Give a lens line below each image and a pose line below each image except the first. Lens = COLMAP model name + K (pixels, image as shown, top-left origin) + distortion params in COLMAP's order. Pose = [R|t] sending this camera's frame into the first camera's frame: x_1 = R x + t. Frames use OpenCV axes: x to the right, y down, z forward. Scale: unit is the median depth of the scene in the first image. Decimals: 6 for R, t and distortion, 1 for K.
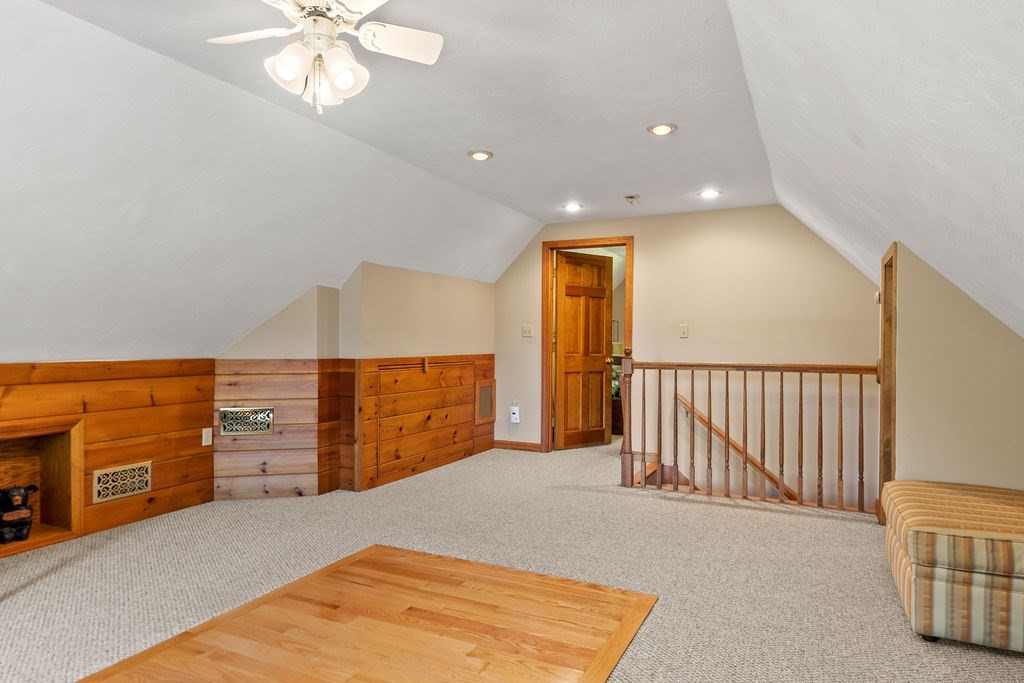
lens RADIAL K [[614.0, 0, 513.3], [0, 614.0, 340.5], [0, 0, 1]] dist [-0.001286, 0.004791]
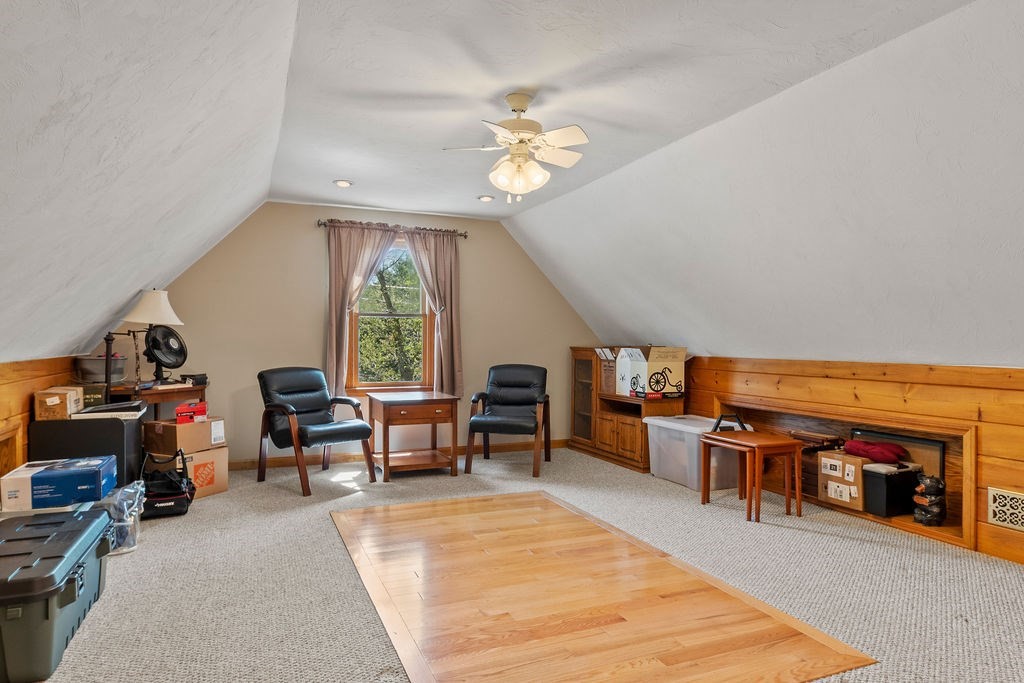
lens RADIAL K [[614.0, 0, 509.3], [0, 614.0, 347.2], [0, 0, 1]] dist [-0.001286, 0.004791]
pose [[-0.650594, 0.000570, -0.759425, 0.519701], [-0.009196, 0.999920, 0.008629, 0.002528], [0.759370, 0.012597, -0.650537, 1.136602]]
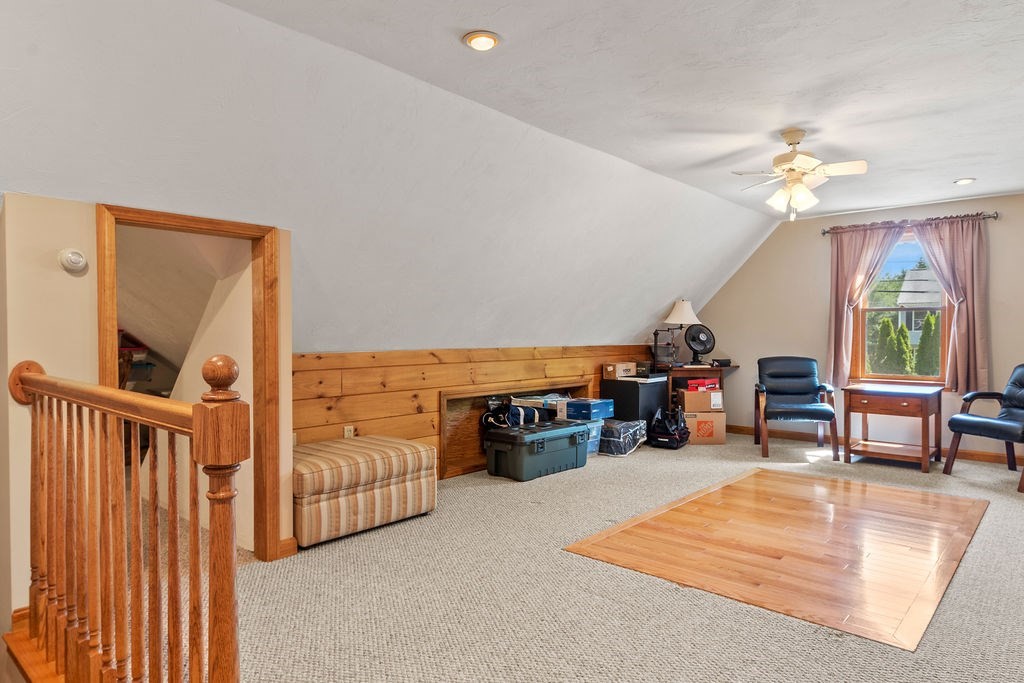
lens RADIAL K [[614.0, 0, 528.1], [0, 614.0, 335.1], [0, 0, 1]] dist [-0.001286, 0.004791]
pose [[-0.969614, -0.006081, 0.244564, 0.011698], [-0.004971, 0.999974, 0.005158, 0.000034], [-0.244589, 0.003785, -0.969619, 1.736897]]
